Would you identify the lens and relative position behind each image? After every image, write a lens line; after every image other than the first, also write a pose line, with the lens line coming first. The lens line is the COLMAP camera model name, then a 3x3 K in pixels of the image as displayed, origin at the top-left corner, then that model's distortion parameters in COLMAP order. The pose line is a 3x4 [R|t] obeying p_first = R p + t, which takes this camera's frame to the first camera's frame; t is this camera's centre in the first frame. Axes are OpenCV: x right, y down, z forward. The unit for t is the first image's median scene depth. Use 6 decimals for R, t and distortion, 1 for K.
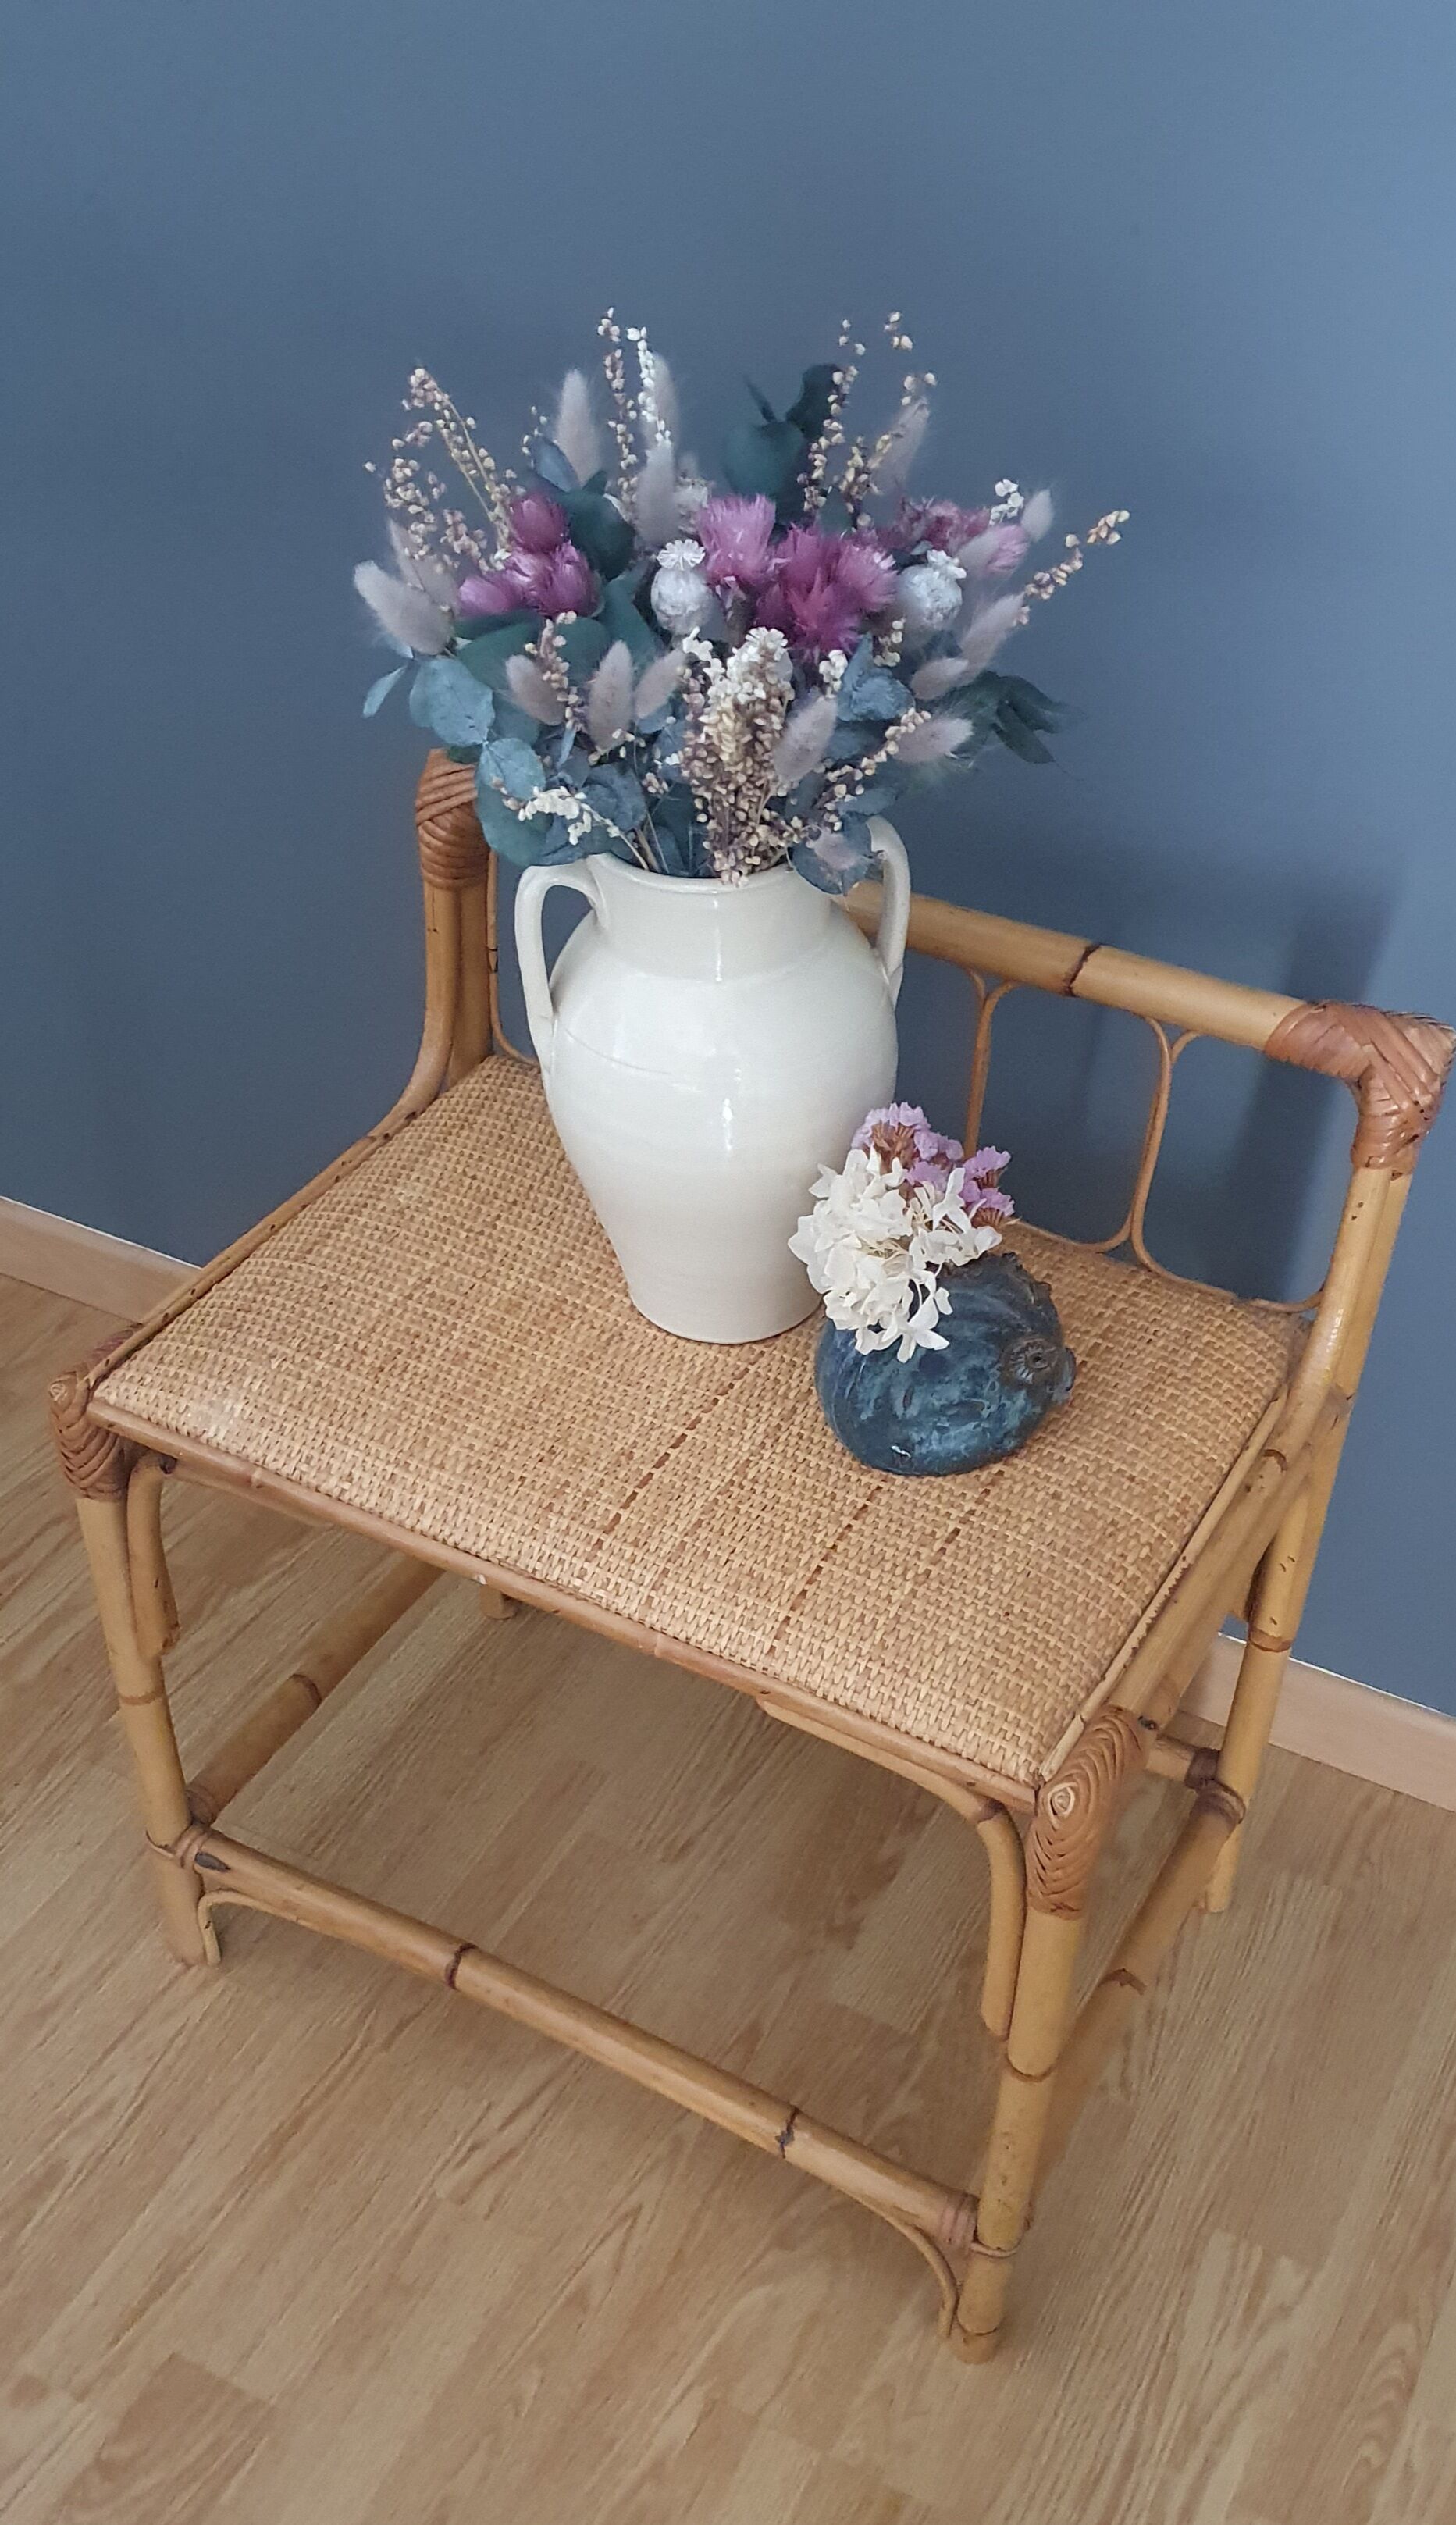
lens RADIAL K [[2819.6, 0, 728.0], [0, 2819.6, 1262.5], [0, 0, 1]] dist [-0.012041, 0.004864]
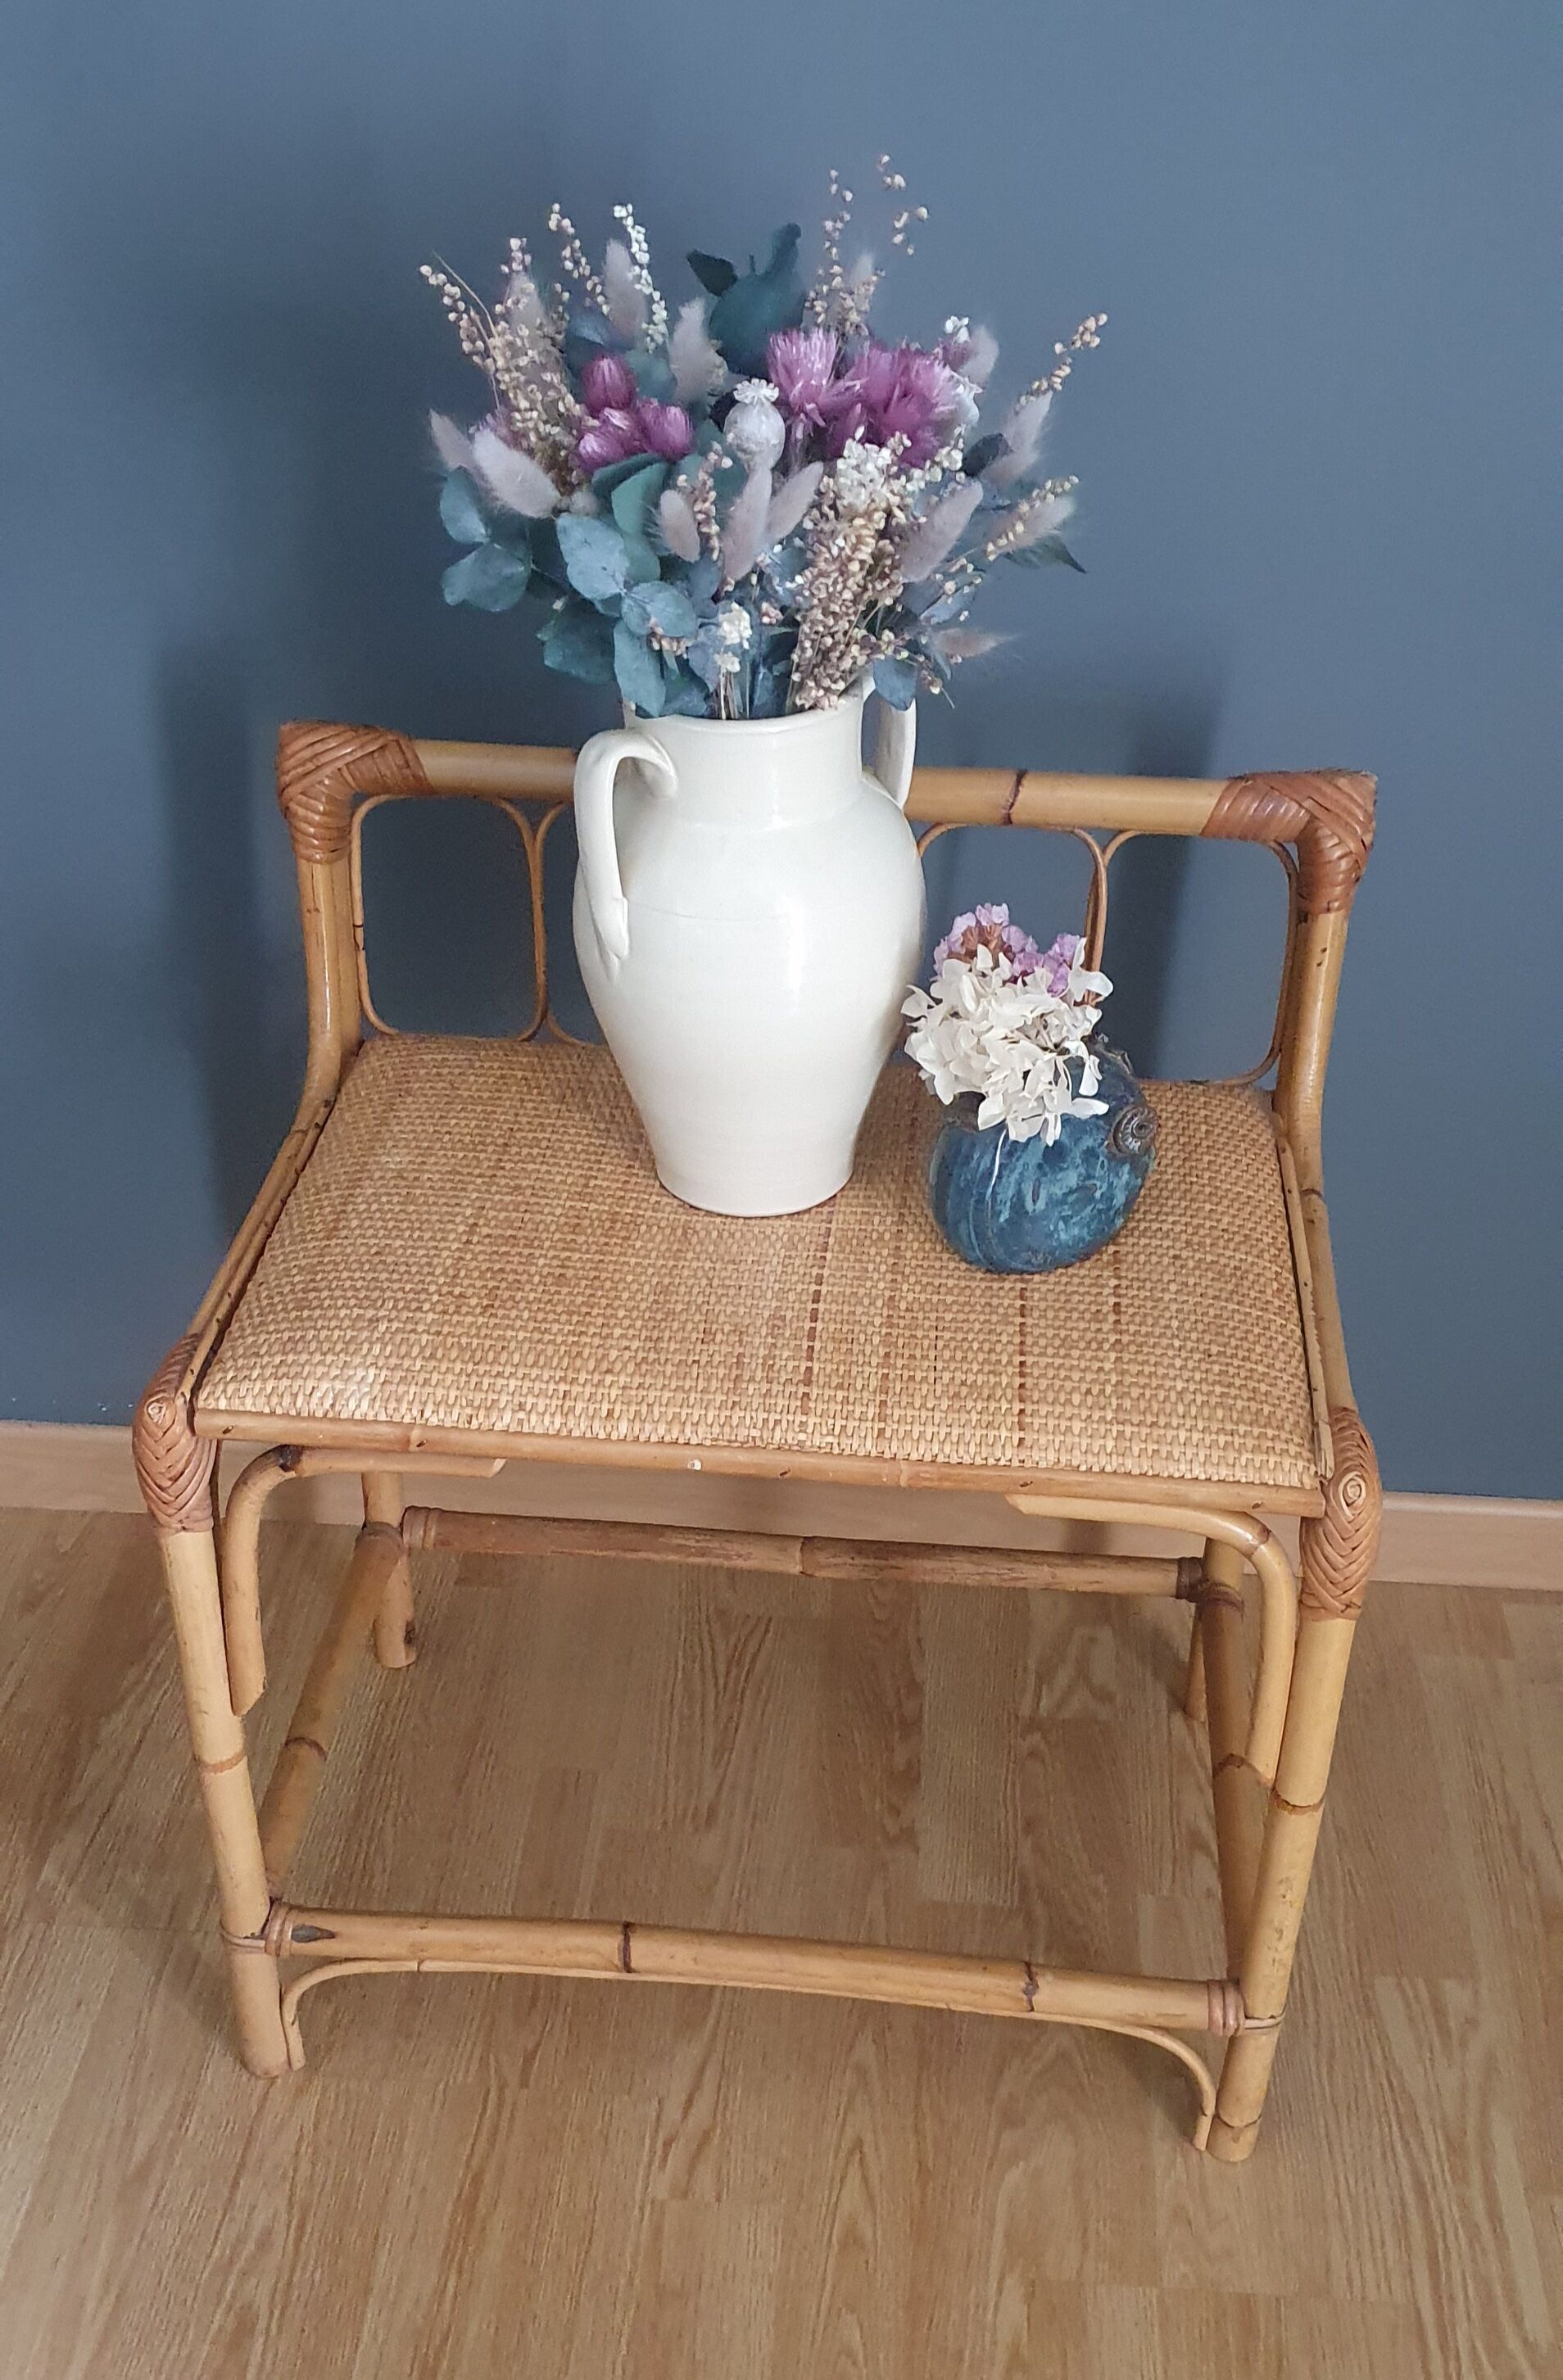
lens RADIAL K [[2893.6, 0, 777.7], [0, 2893.6, 1126.3], [0, 0, 1]] dist [-0.000509, -0.065226]
pose [[0.912754, -0.202980, 0.354513, -0.387937], [0.245486, 0.966189, -0.078843, 0.084048], [-0.326523, 0.158992, 0.931721, 0.042988]]
